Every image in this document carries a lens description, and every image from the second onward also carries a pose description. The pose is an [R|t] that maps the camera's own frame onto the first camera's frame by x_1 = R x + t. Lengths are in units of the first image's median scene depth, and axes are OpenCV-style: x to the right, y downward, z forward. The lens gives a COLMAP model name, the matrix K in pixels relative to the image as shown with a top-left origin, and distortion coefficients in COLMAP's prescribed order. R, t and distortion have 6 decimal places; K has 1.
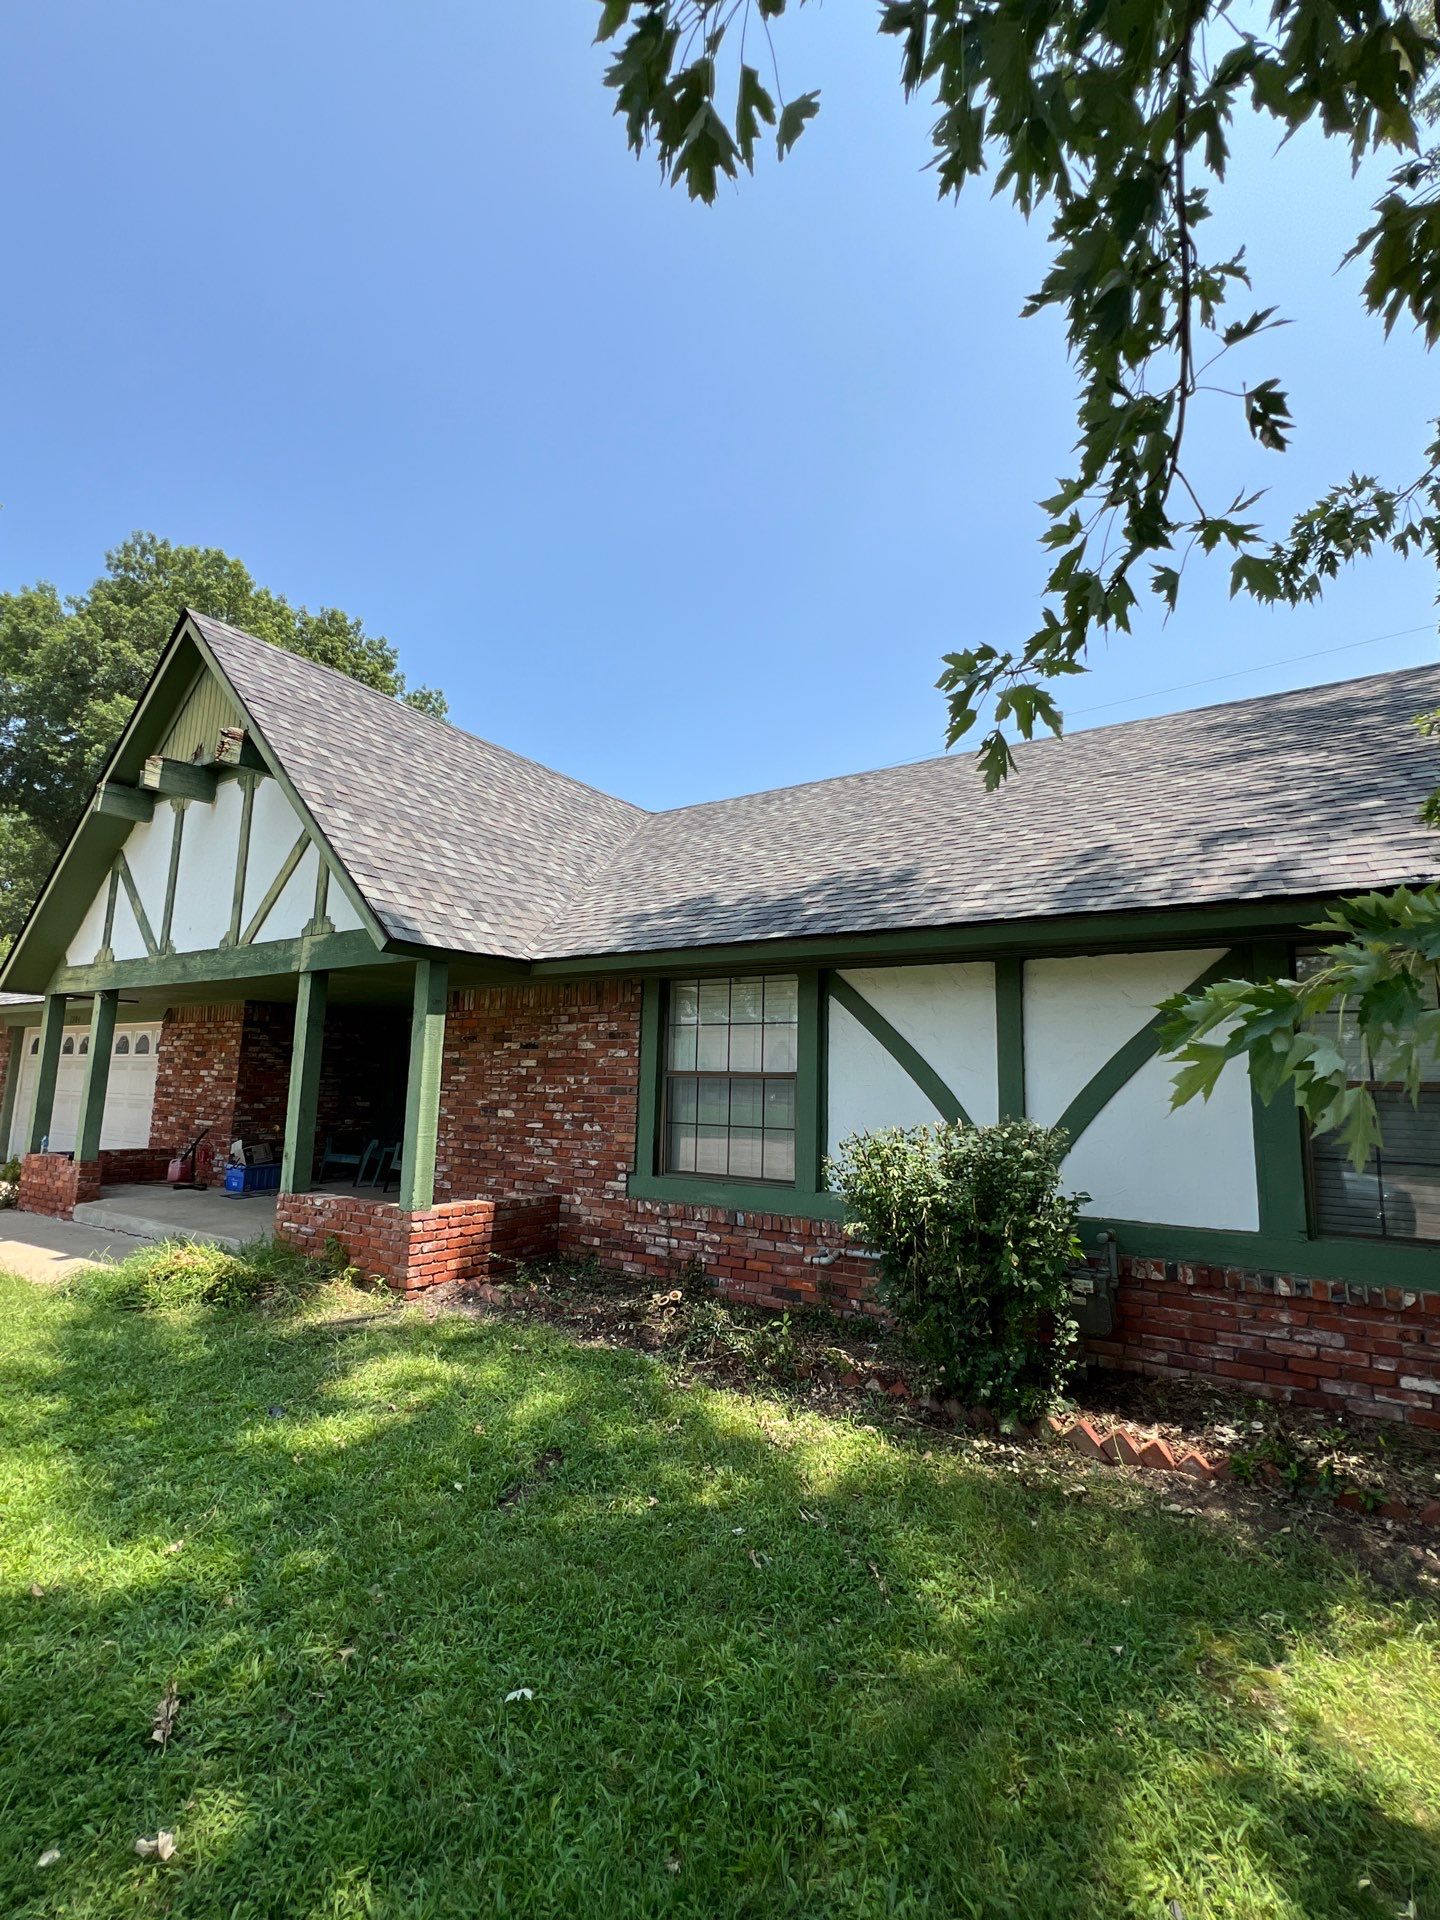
lens RADIAL K [[877.5, 0, 722.6], [0, 877.5, 957.7], [0, 0, 1]] dist [-0.002005, 0.001122]
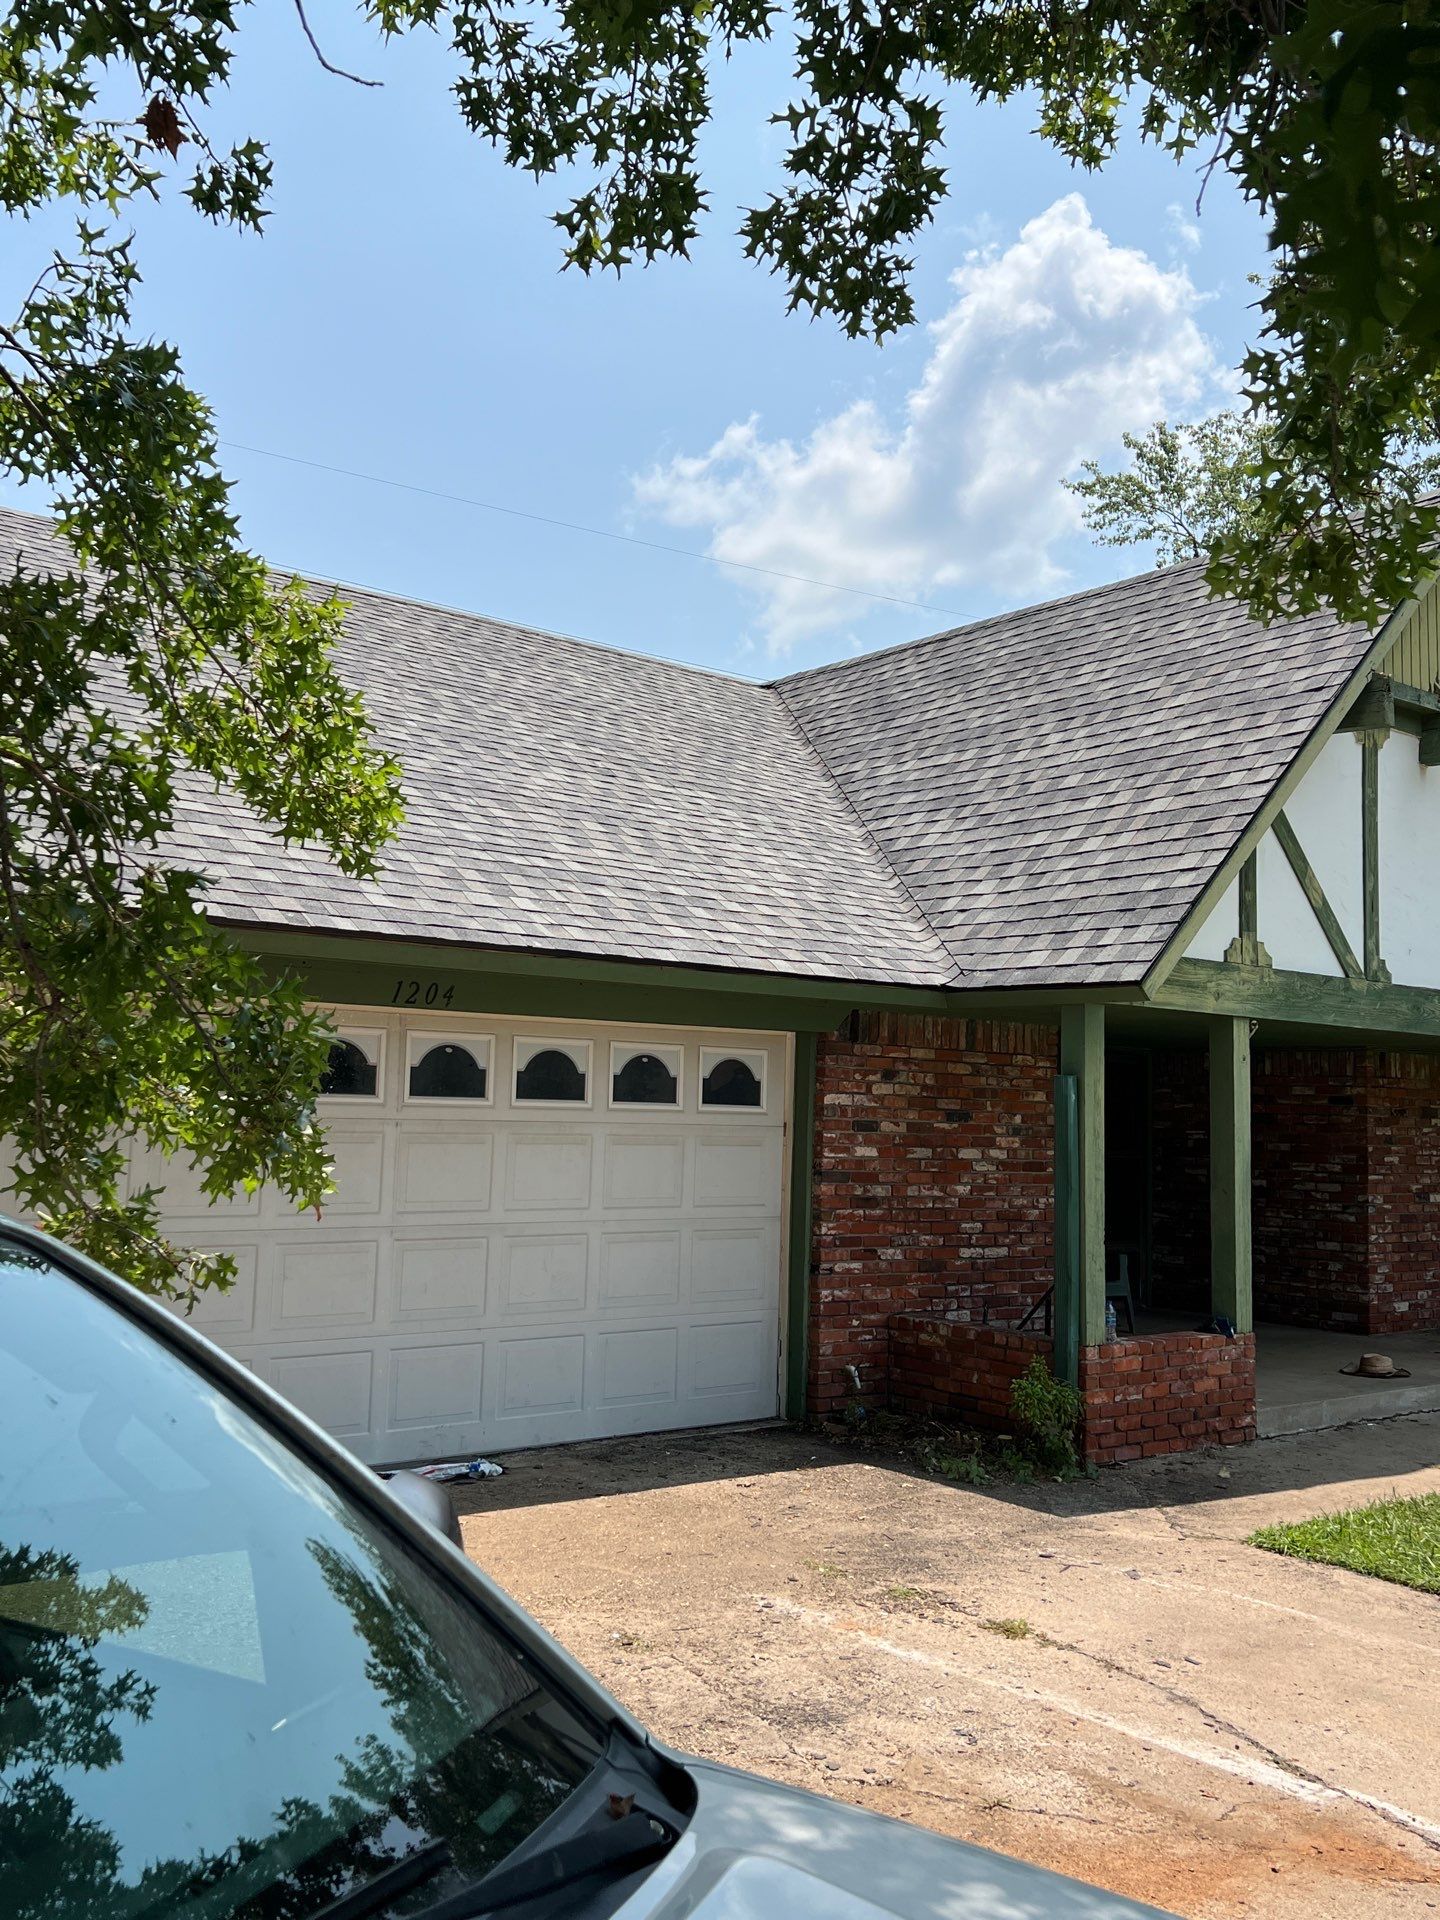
lens RADIAL K [[1755.9, 0, 687.0], [0, 1755.9, 955.1], [0, 0, 1]] dist [0.030788, 0.000000]
pose [[0.318090, 0.071397, 0.945368, -2.349976], [-0.157519, 0.987280, -0.021562, 0.098219], [-0.934883, -0.142055, 0.325291, 1.240727]]
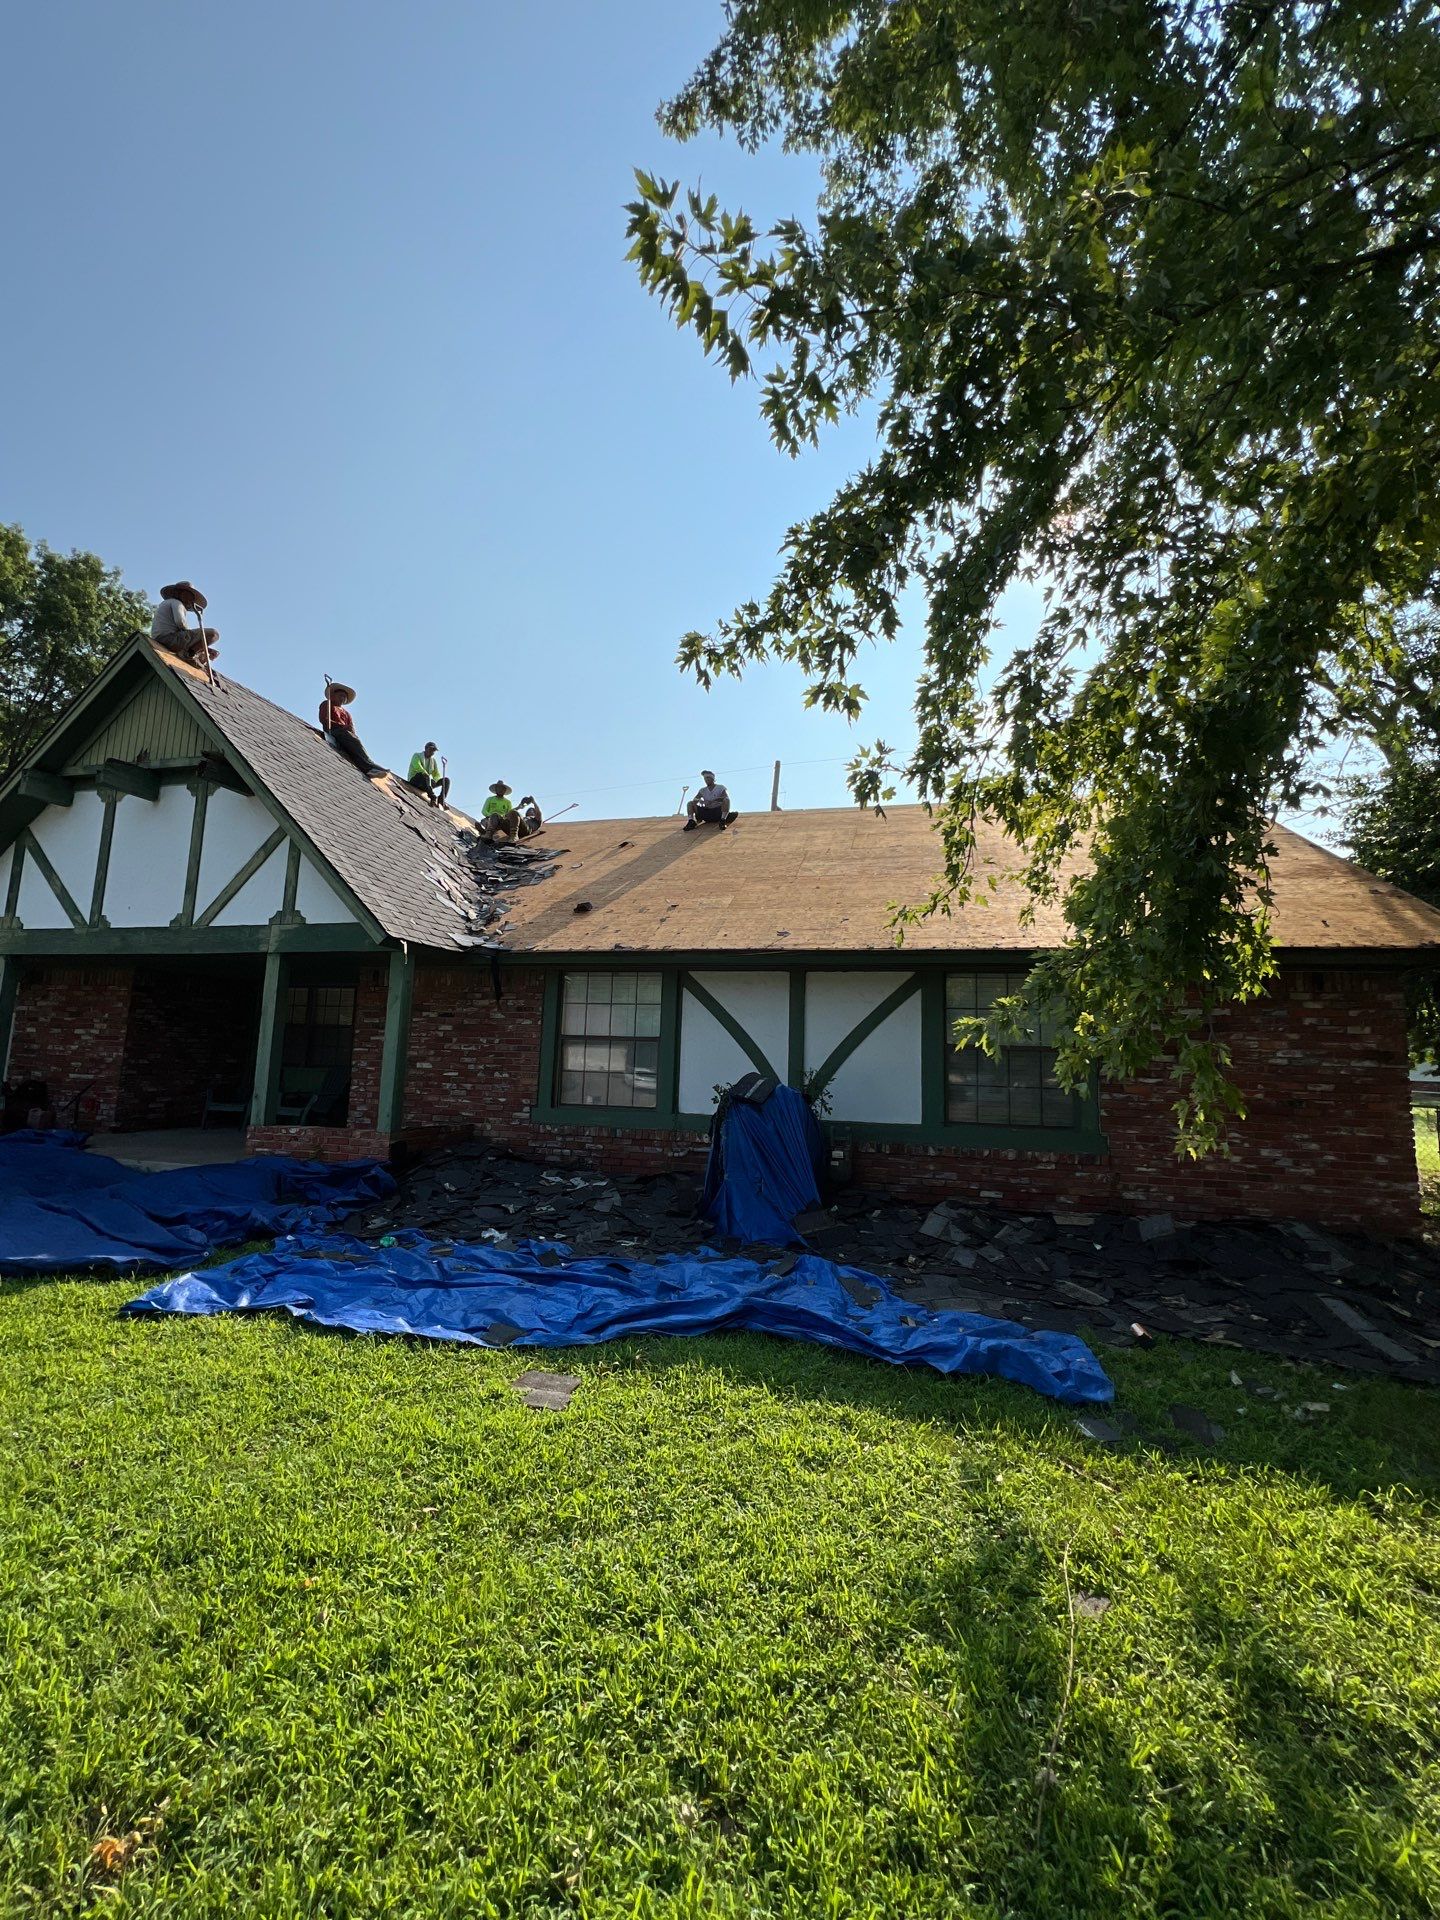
lens RADIAL K [[829.7, 0, 730.2], [0, 829.7, 957.5], [0, 0, 1]] dist [0.001987, 0.000549]
pose [[0.947462, 0.045686, 0.316588, -0.227323], [-0.054260, 0.998359, 0.018317, -0.034753], [-0.315231, -0.034533, 0.948386, -0.347839]]
